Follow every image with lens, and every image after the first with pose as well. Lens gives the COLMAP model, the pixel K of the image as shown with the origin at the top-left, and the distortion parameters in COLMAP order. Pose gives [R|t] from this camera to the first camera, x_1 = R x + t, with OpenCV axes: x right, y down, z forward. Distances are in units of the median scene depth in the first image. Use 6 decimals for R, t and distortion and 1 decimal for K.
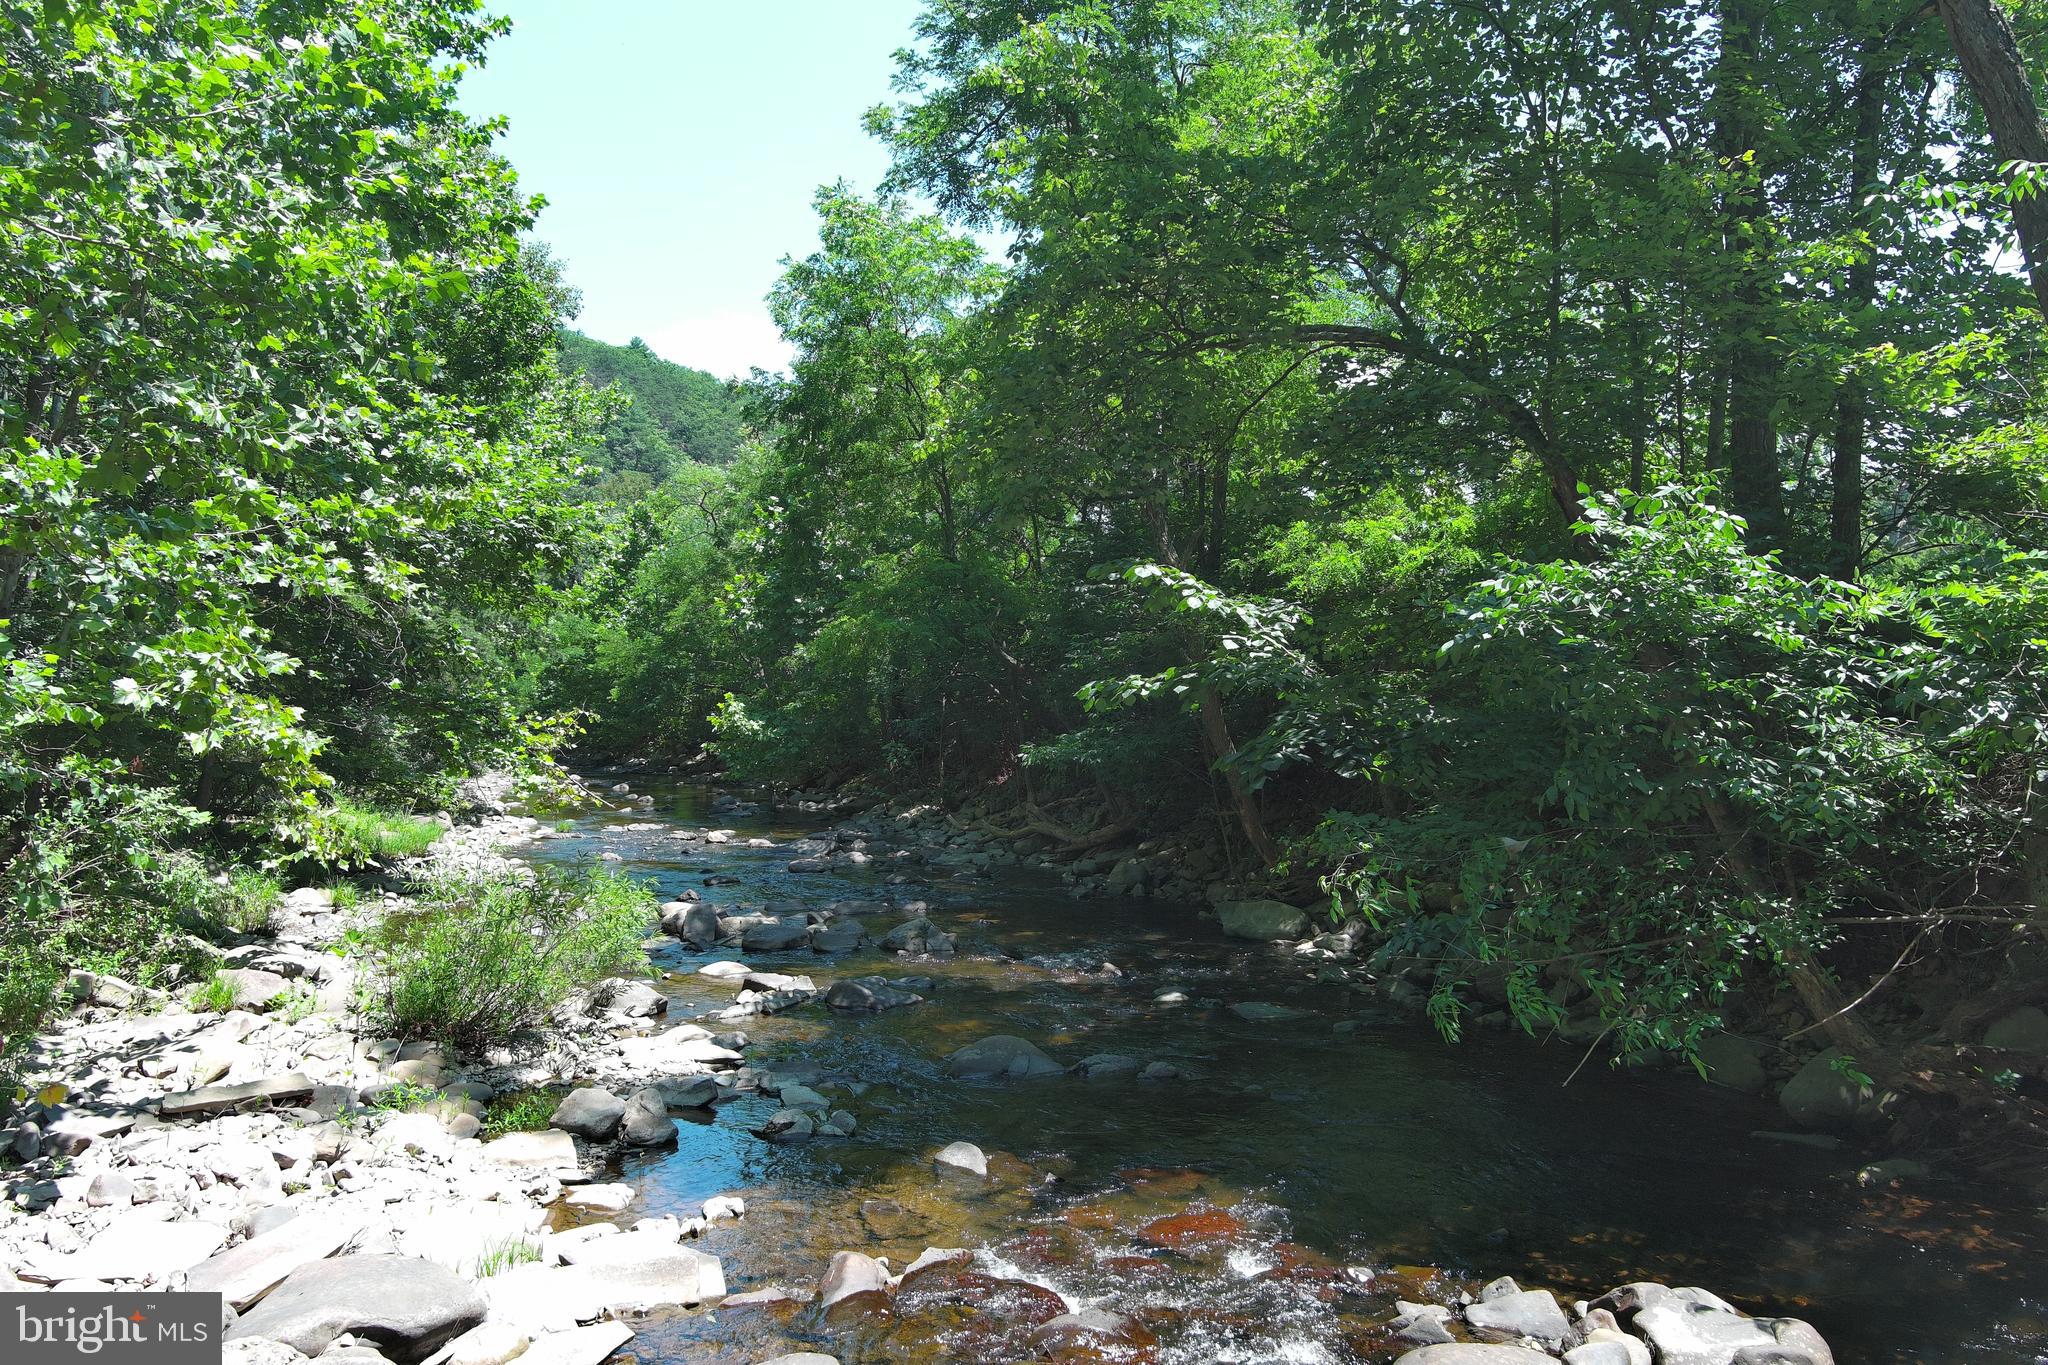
lens RADIAL K [[1626.0, 0, 1029.2], [0, 1626.0, 692.1], [0, 0, 1]] dist [0.039756, -0.006069]
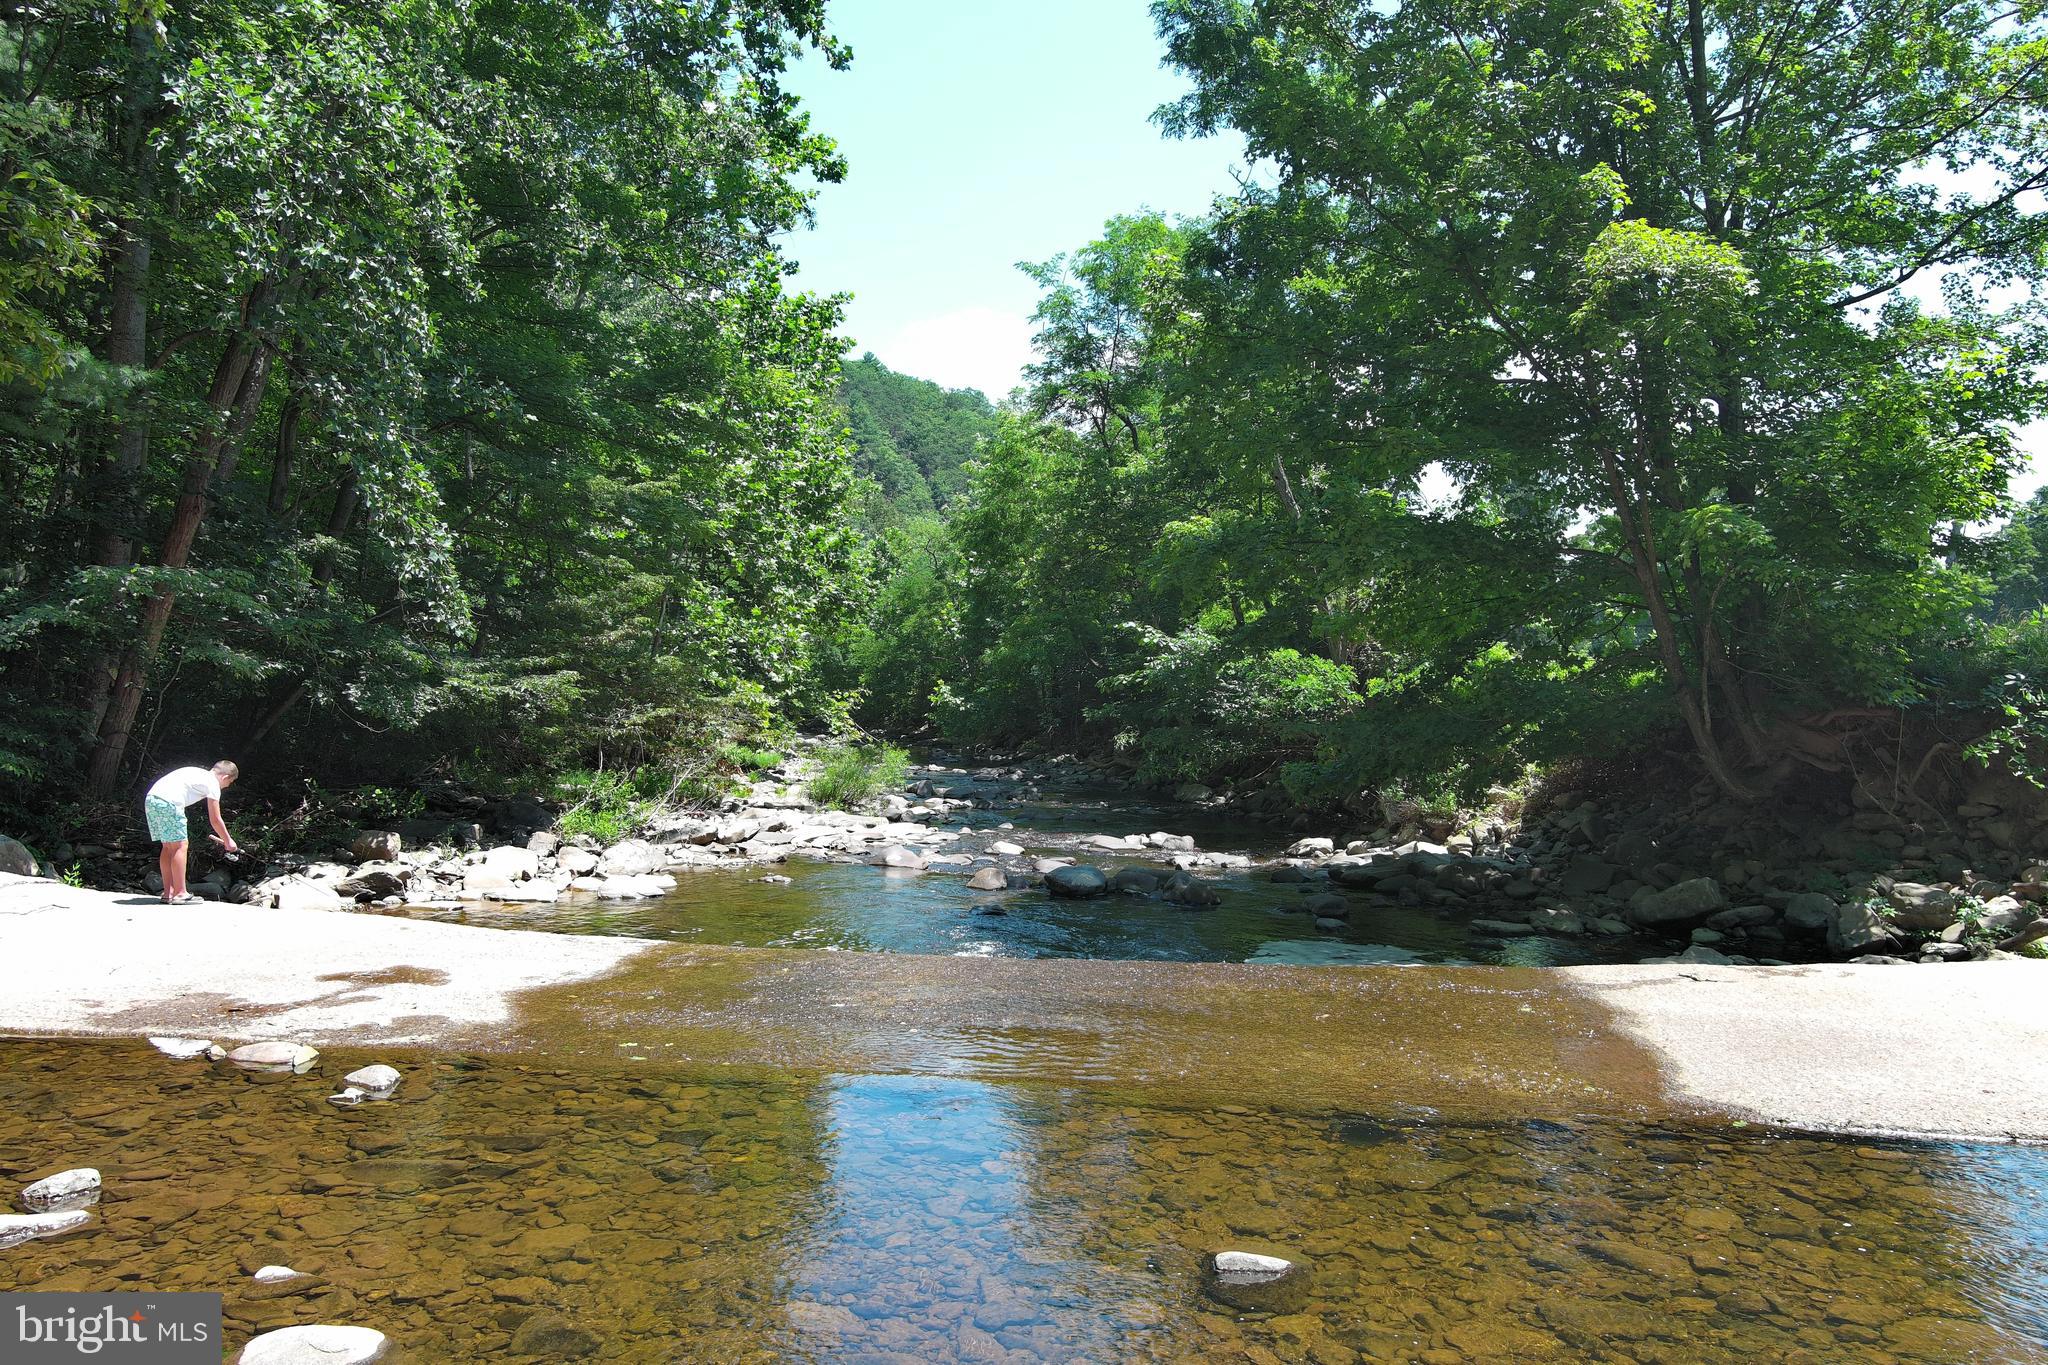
lens RADIAL K [[1626.0, 0, 1019.5], [0, 1626.0, 674.2], [0, 0, 1]] dist [0.039756, -0.006069]
pose [[0.990160, 0.006238, -0.139799, 0.137252], [-0.006828, 0.999970, -0.003740, -0.000290], [0.139771, 0.004658, 0.990173, -0.688063]]
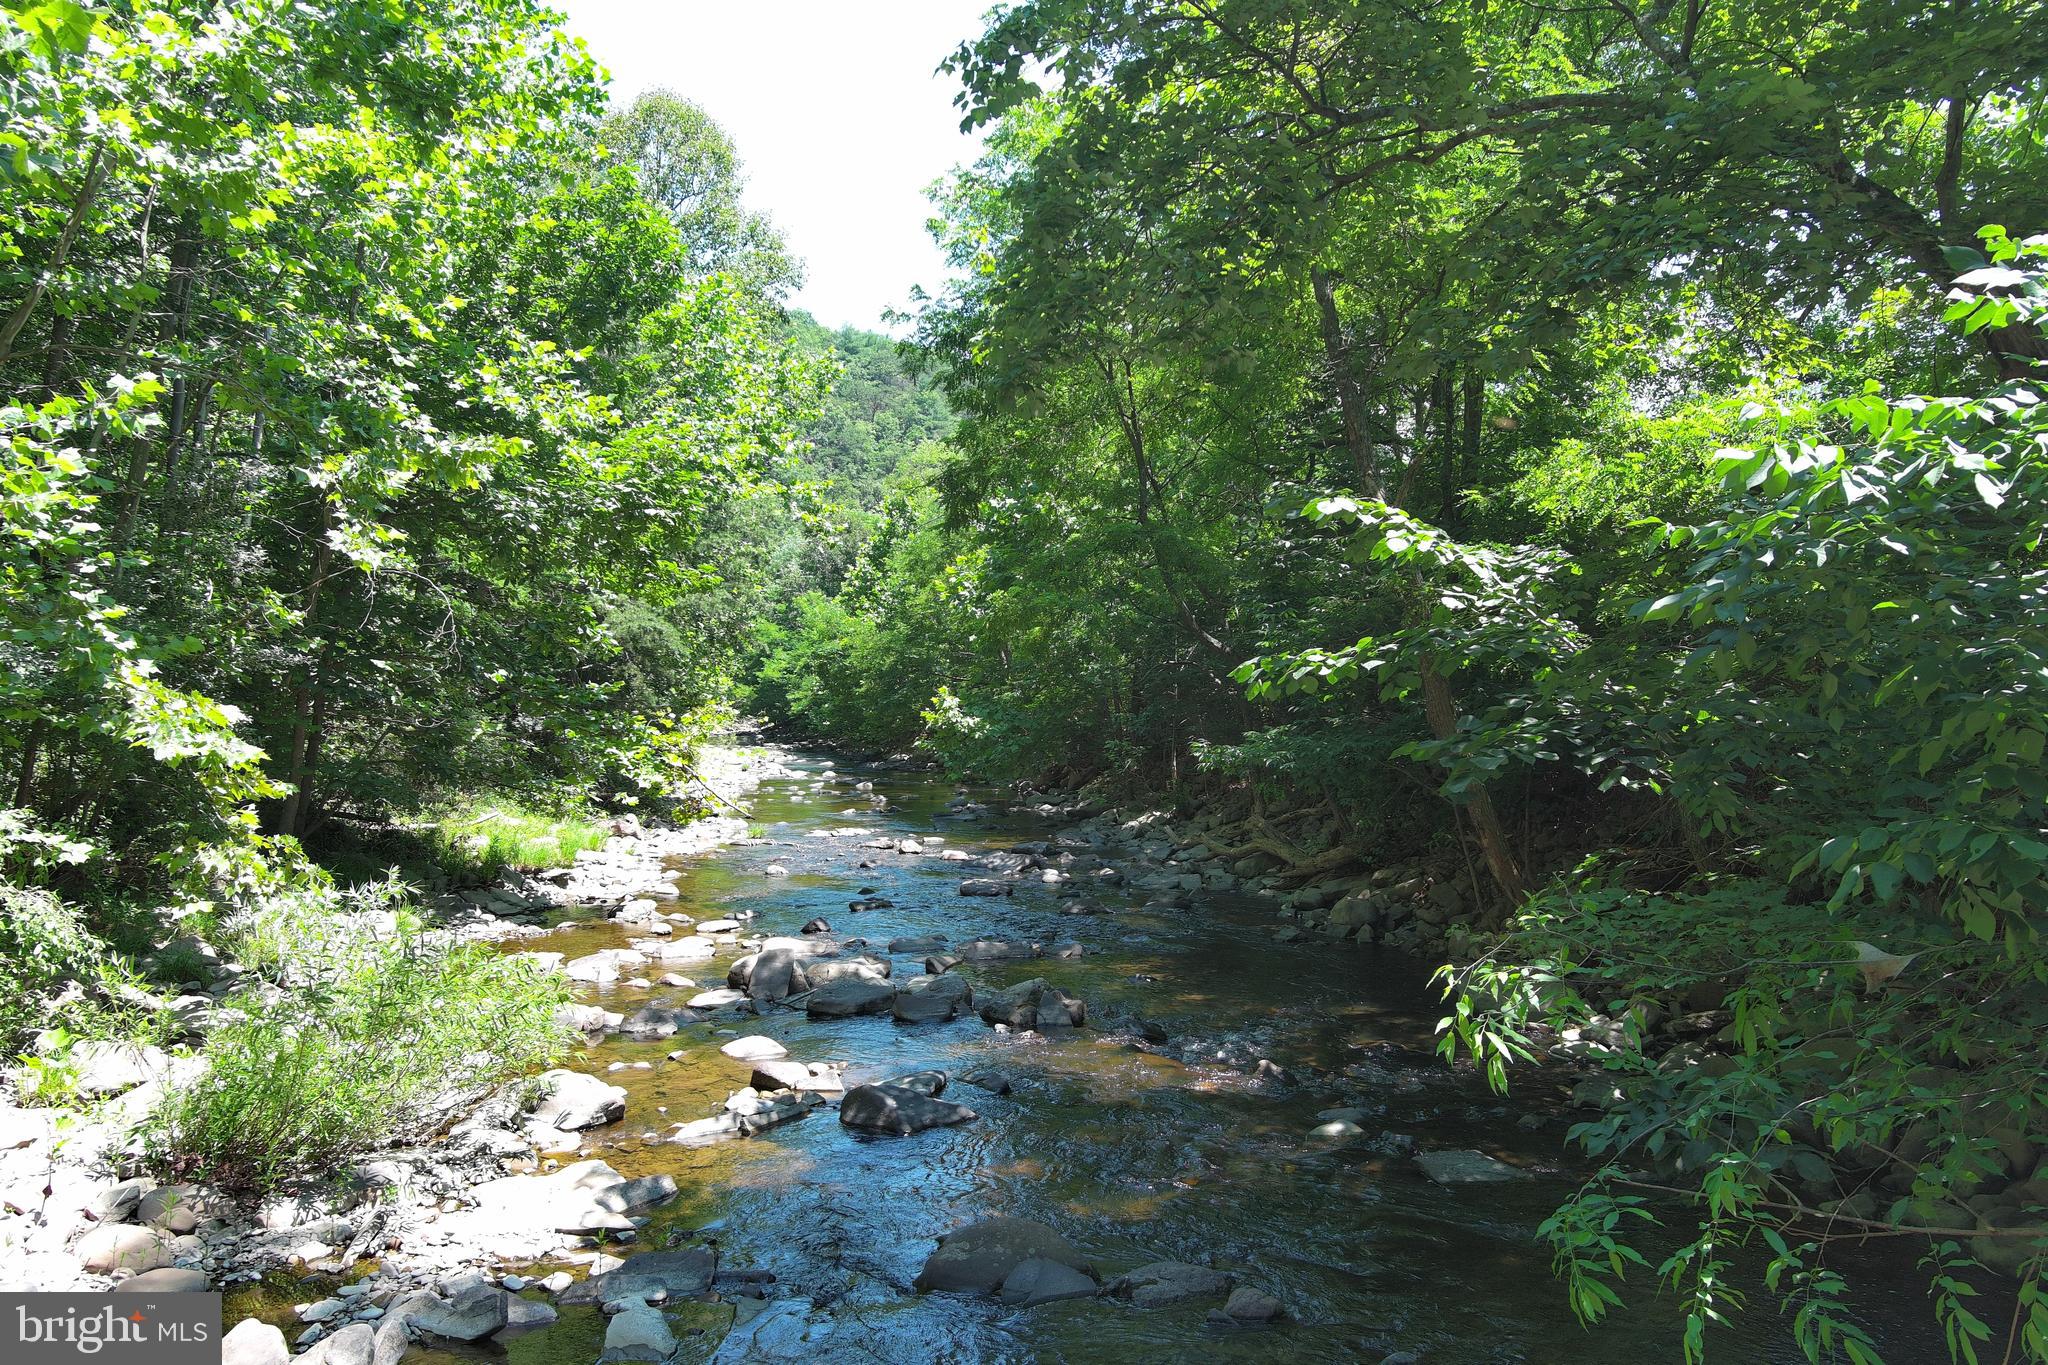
lens RADIAL K [[1626.0, 0, 1008.4], [0, 1626.0, 689.8], [0, 0, 1]] dist [0.039756, -0.006069]
pose [[0.979356, -0.005773, -0.202061, 0.045580], [0.006145, 0.999980, 0.001213, 0.002762], [0.202050, -0.002429, 0.979372, 0.160742]]
